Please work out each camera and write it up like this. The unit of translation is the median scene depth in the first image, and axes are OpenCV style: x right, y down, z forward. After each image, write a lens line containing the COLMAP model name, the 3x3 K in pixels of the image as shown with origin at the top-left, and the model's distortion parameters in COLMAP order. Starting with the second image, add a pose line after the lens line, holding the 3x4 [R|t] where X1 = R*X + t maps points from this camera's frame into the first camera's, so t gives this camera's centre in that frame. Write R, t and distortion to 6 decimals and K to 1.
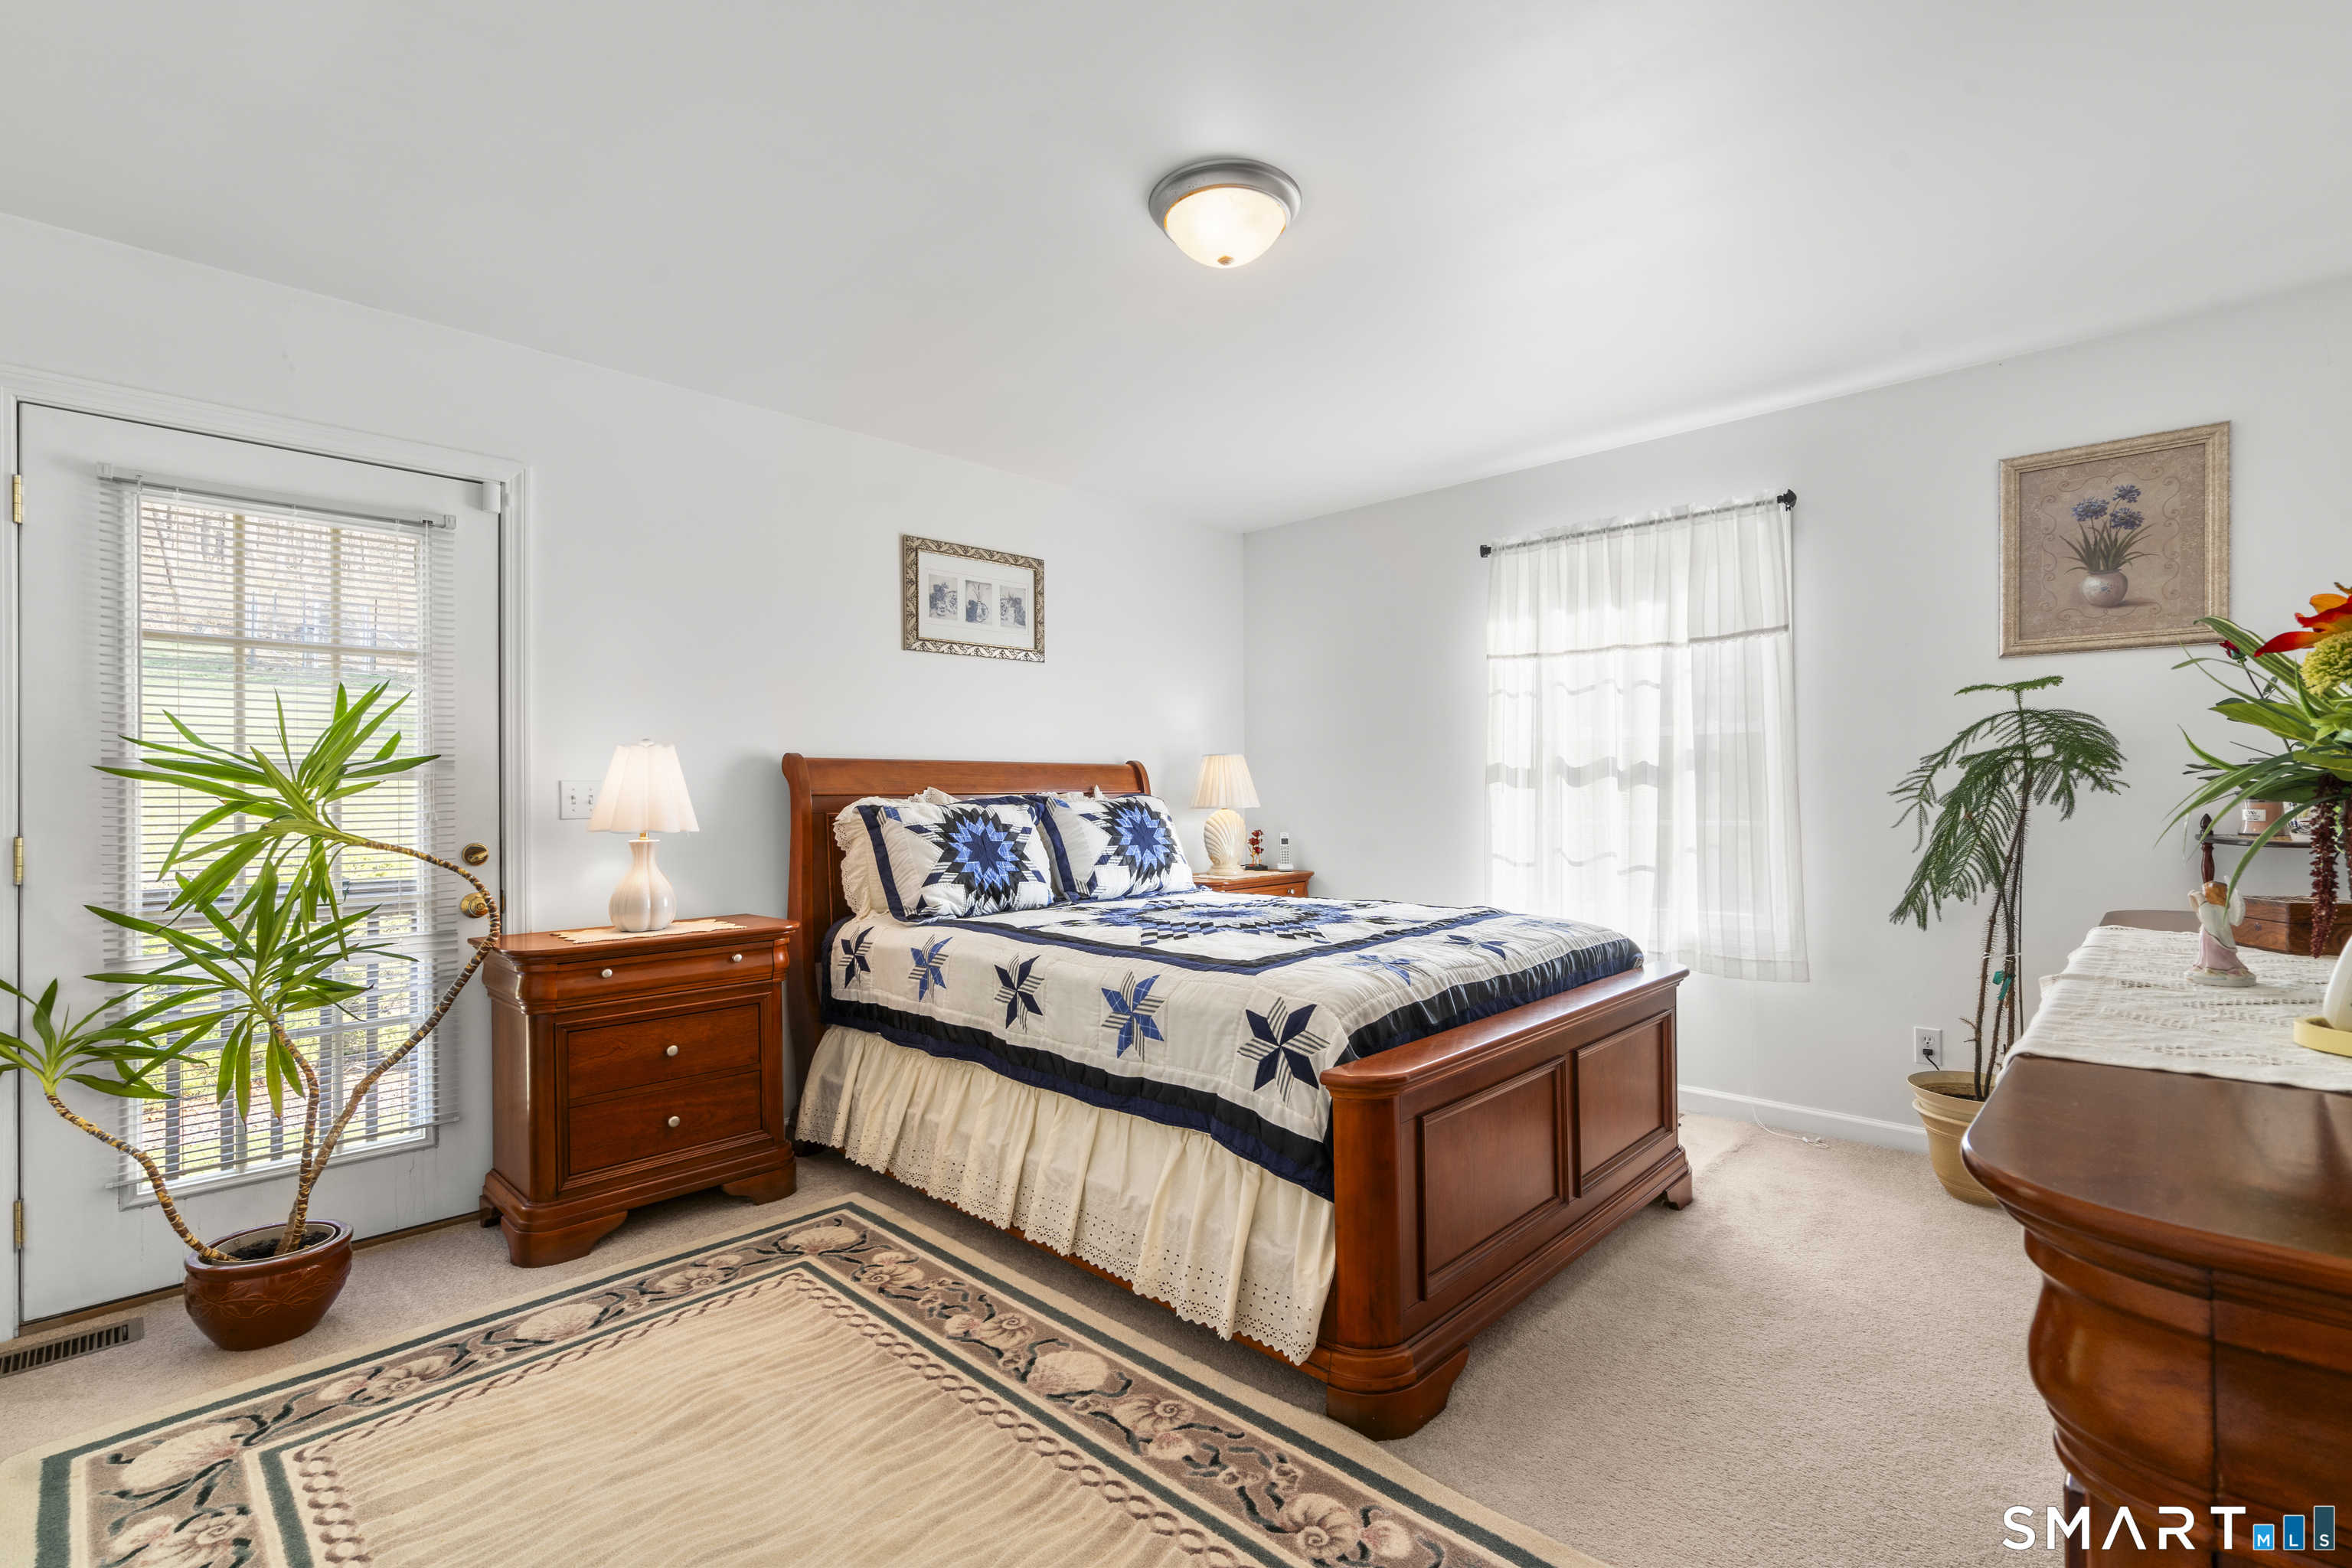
lens RADIAL K [[1053.1, 0, 1174.9], [0, 1053.1, 788.5], [0, 0, 1]] dist [-0.008509, 0.003727]
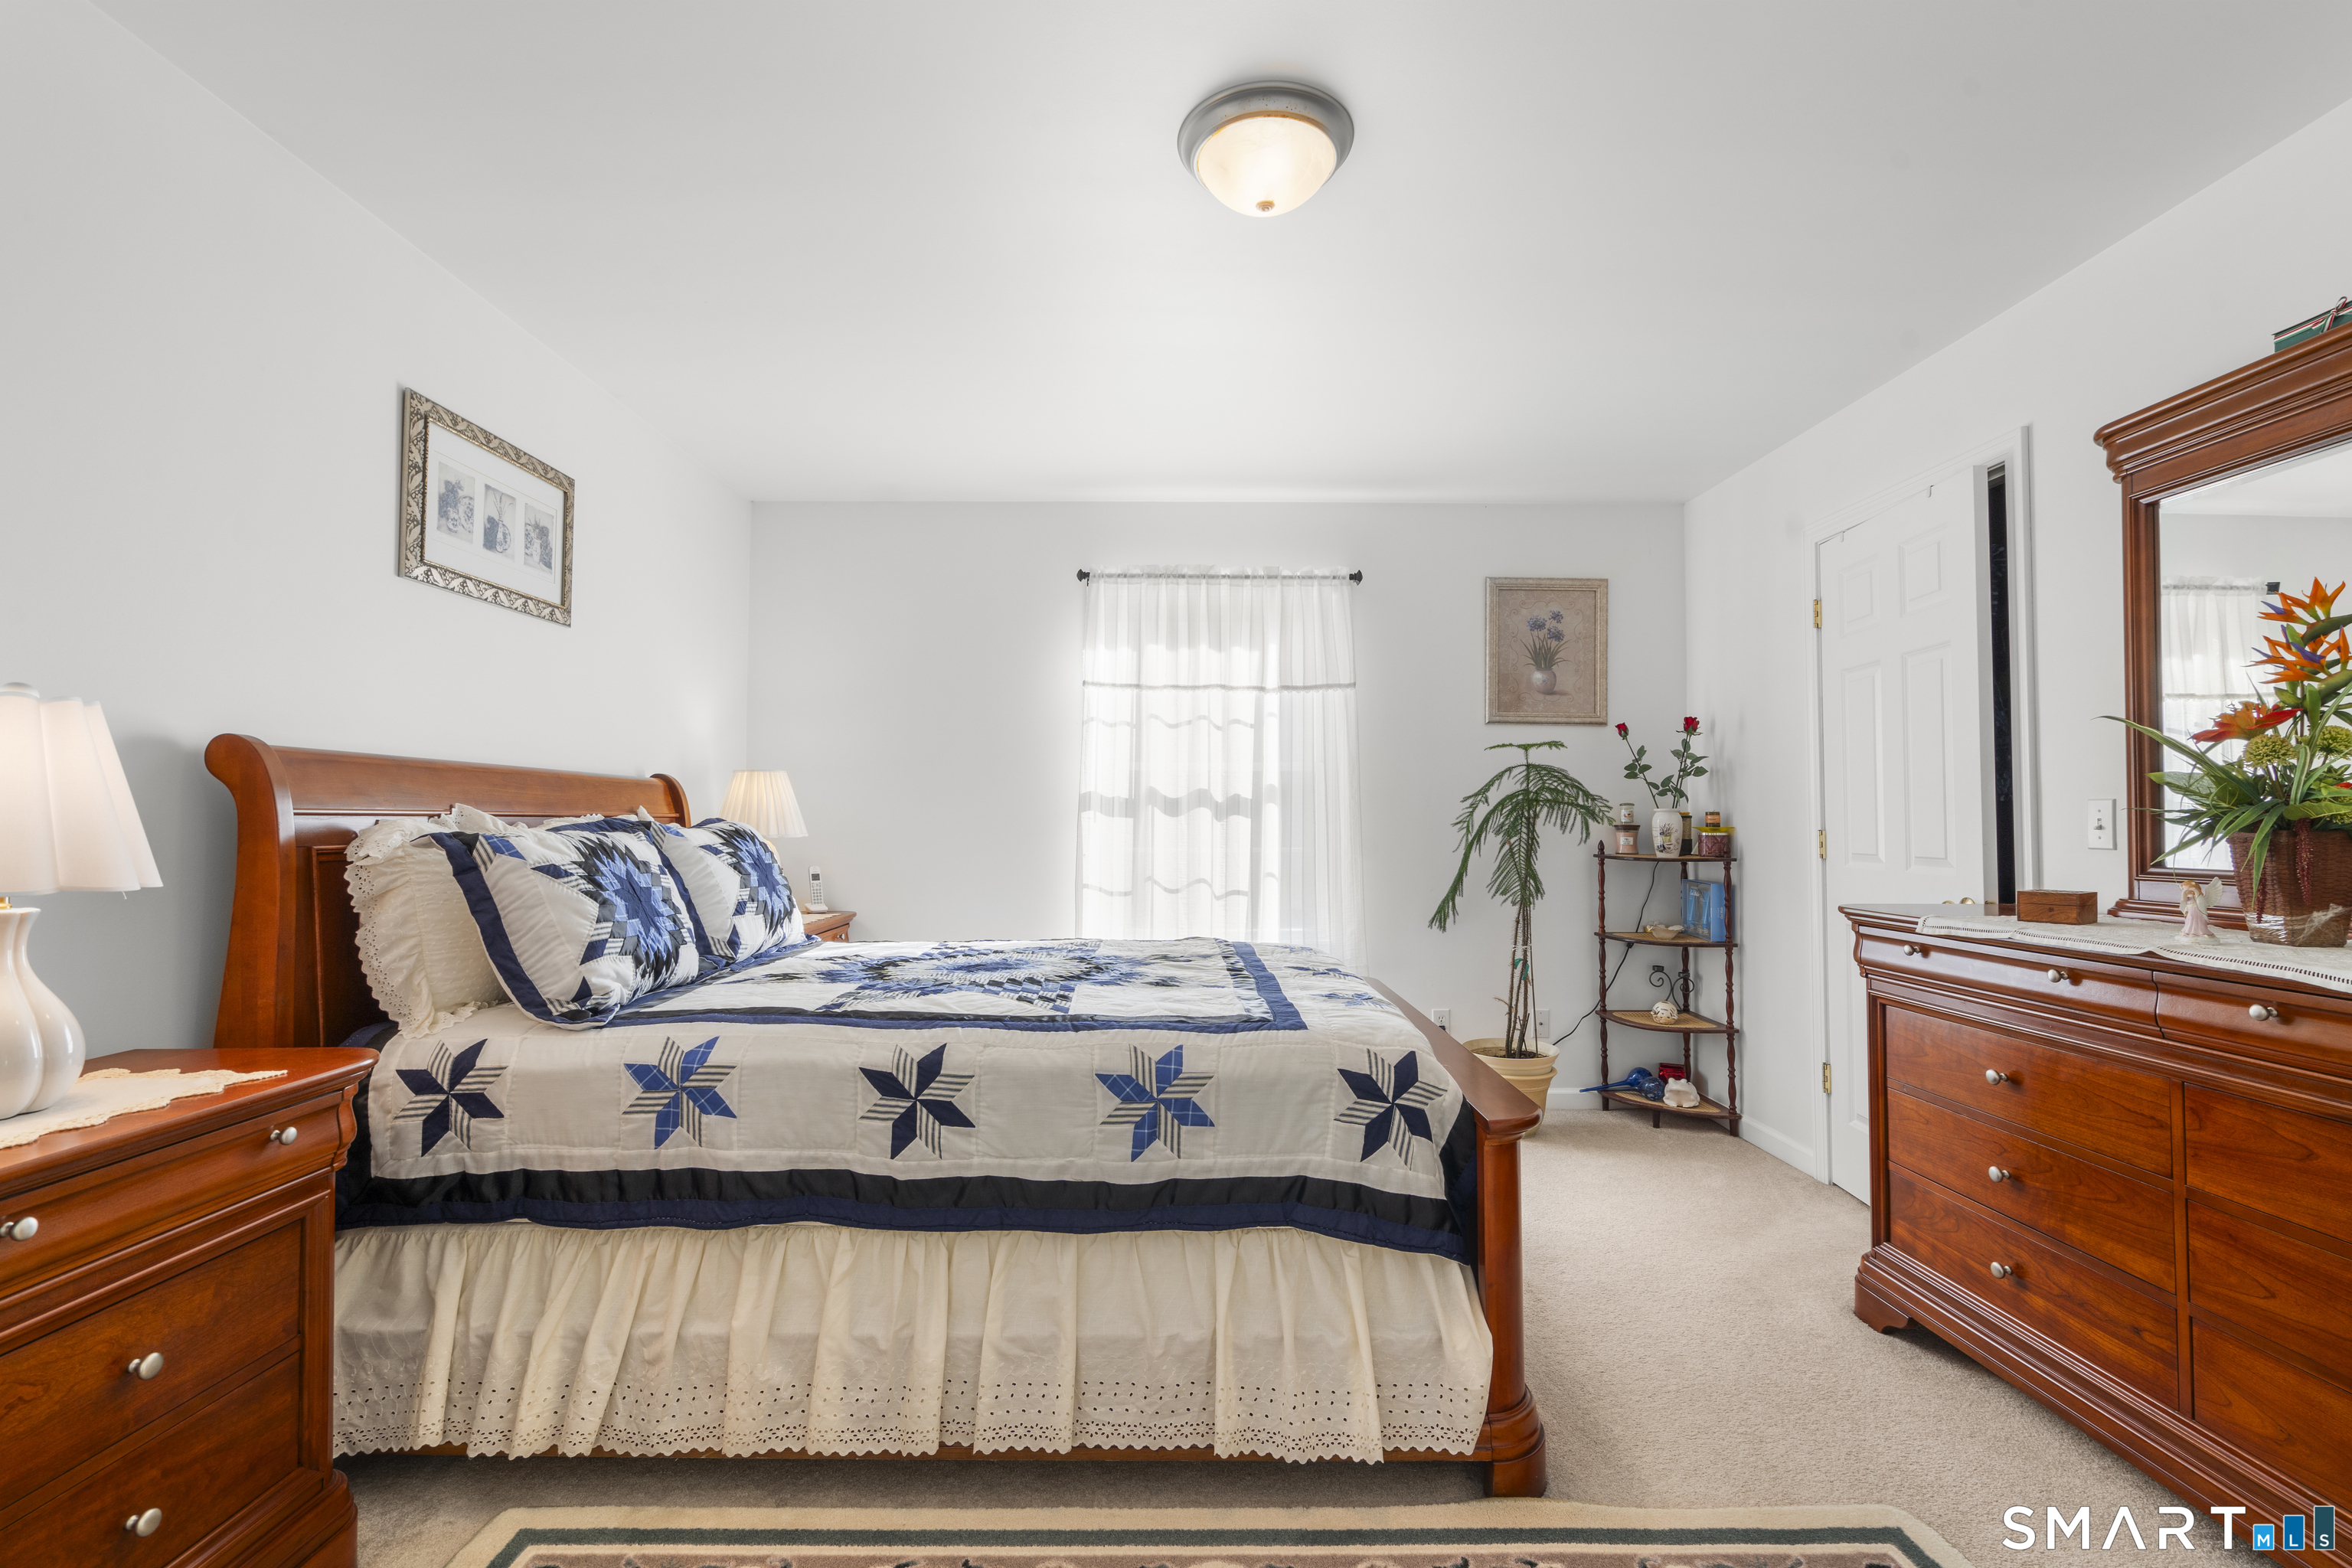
lens RADIAL K [[1053.1, 0, 1174.1], [0, 1053.1, 787.6], [0, 0, 1]] dist [-0.008509, 0.003727]
pose [[0.718403, 0.031389, 0.694919, -0.436693], [-0.011140, 0.999372, -0.033625, 0.006322], [-0.695538, 0.016415, 0.718301, 0.320190]]
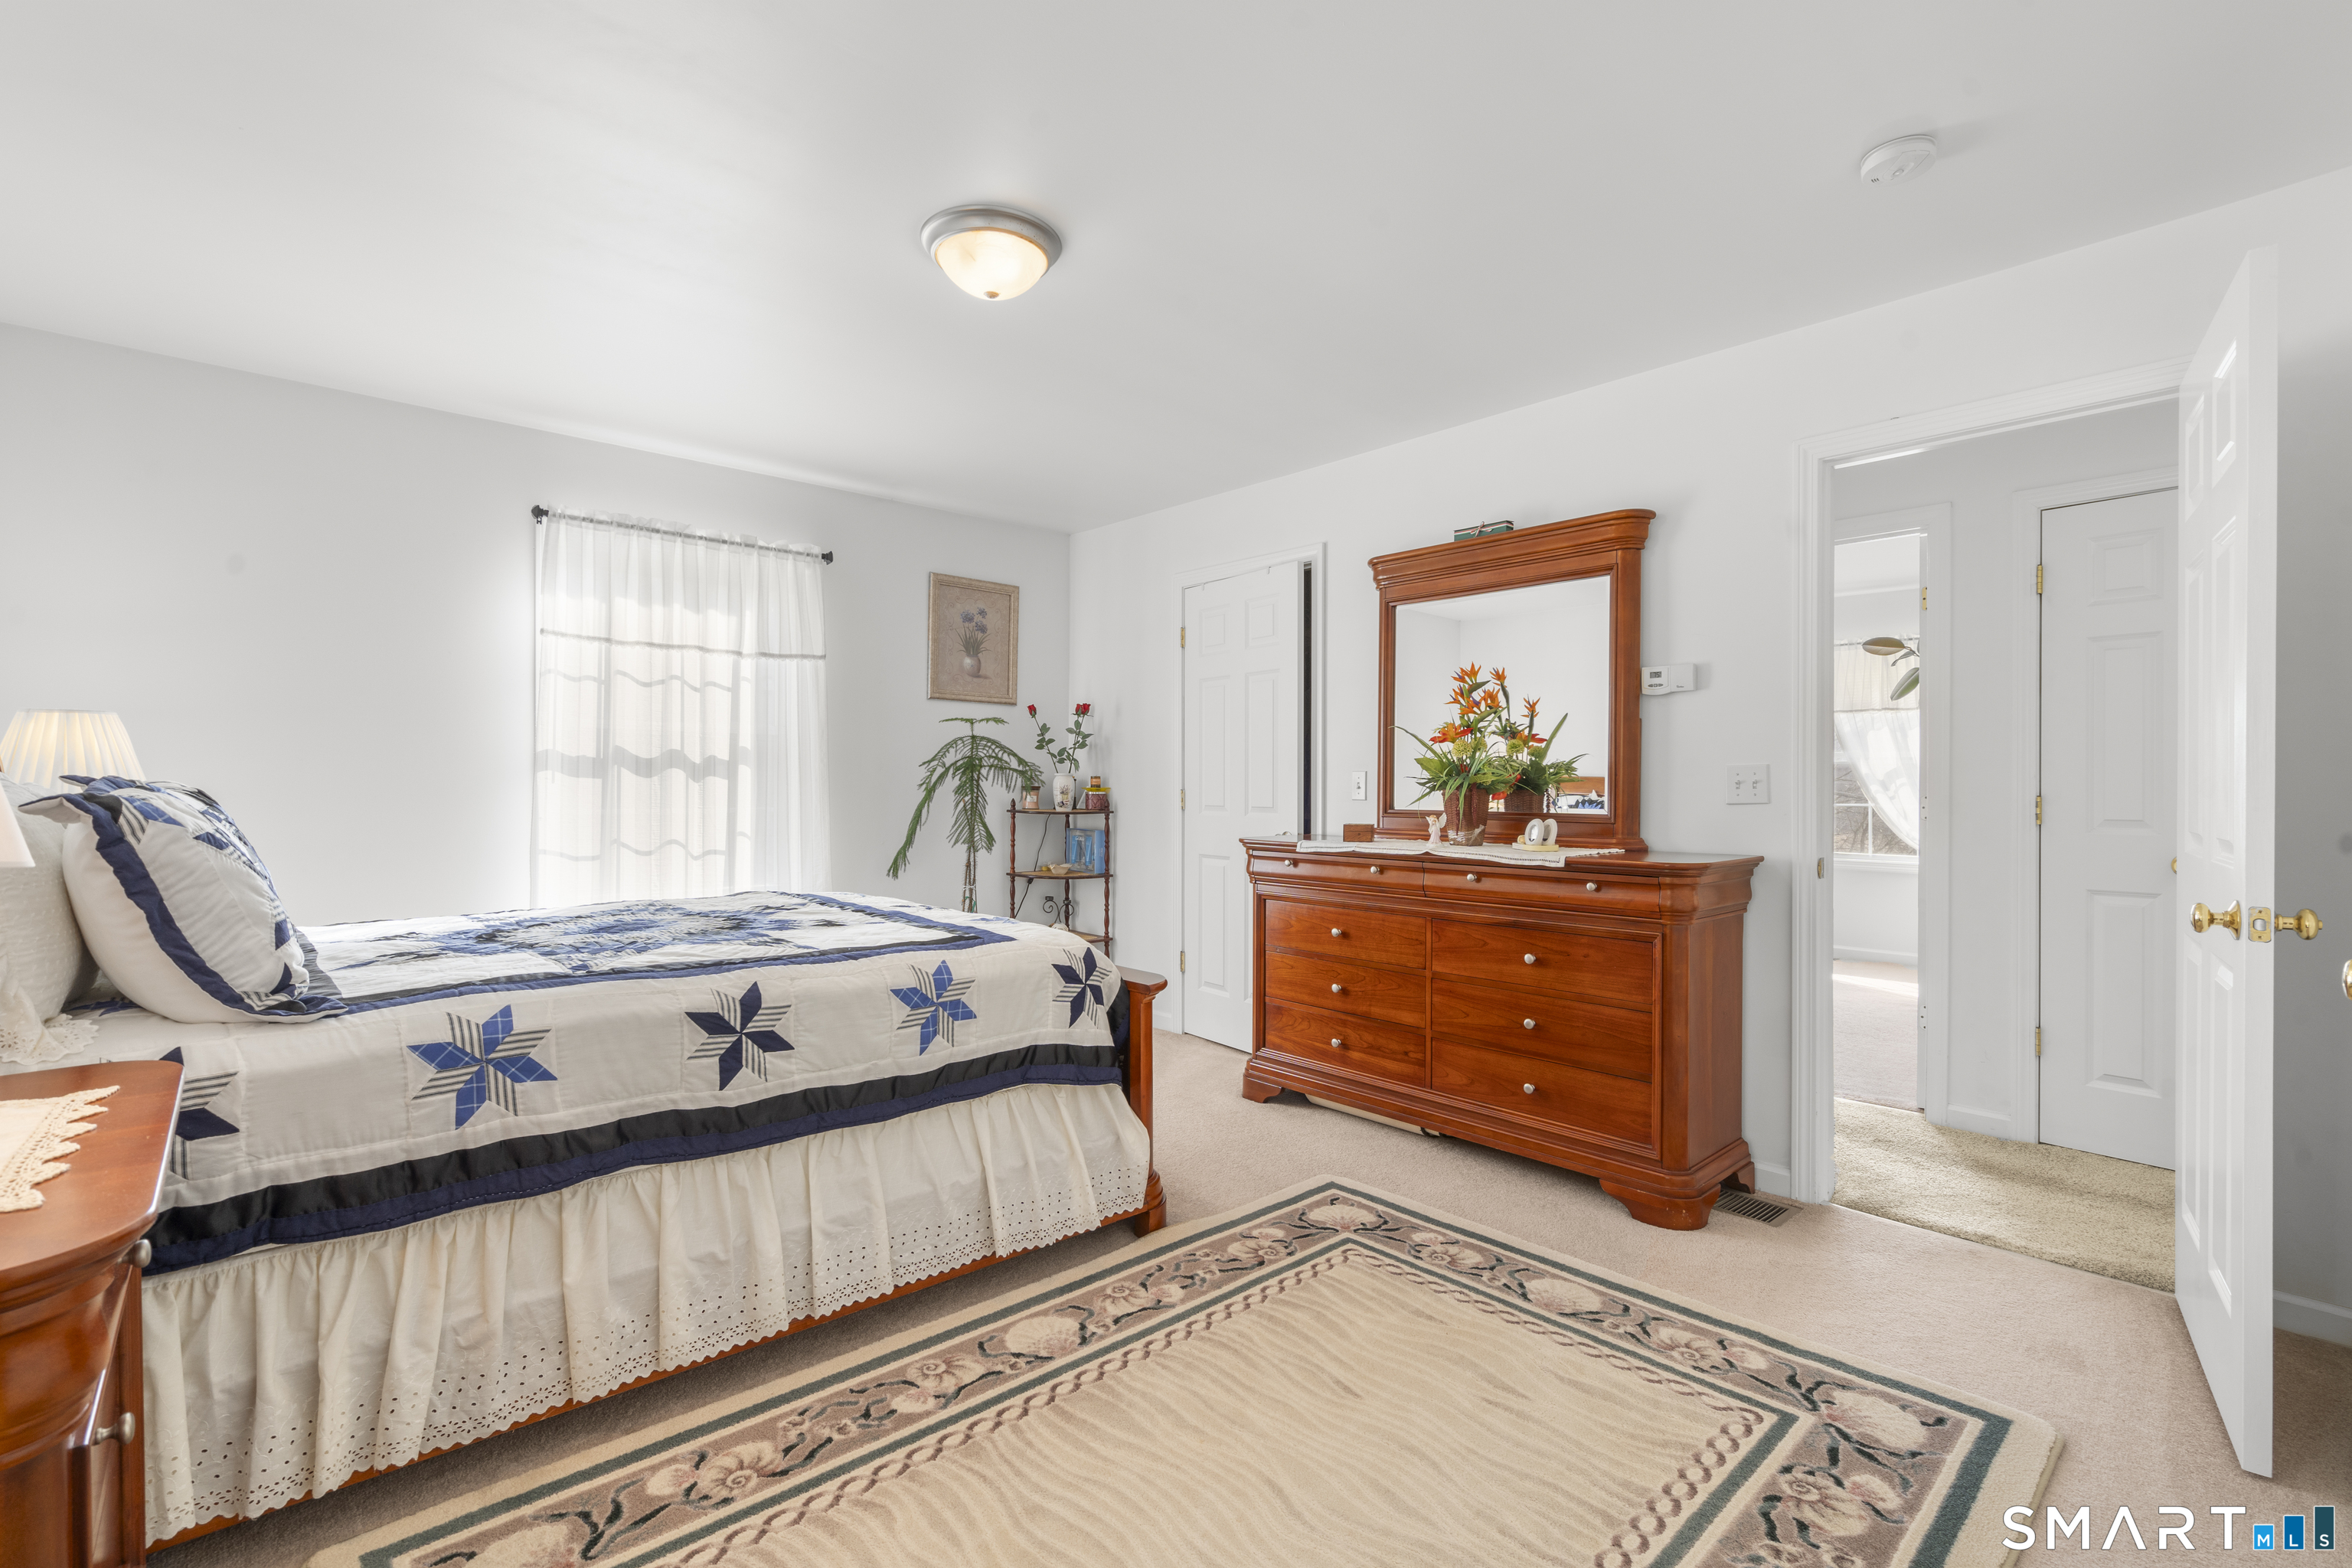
lens RADIAL K [[1053.1, 0, 1171.6], [0, 1053.1, 785.8], [0, 0, 1]] dist [-0.008509, 0.003727]
pose [[0.074266, 0.007705, 0.997209, -0.754562], [-0.009558, 0.999930, -0.007014, 0.011477], [-0.997193, -0.009010, 0.074334, 0.533422]]
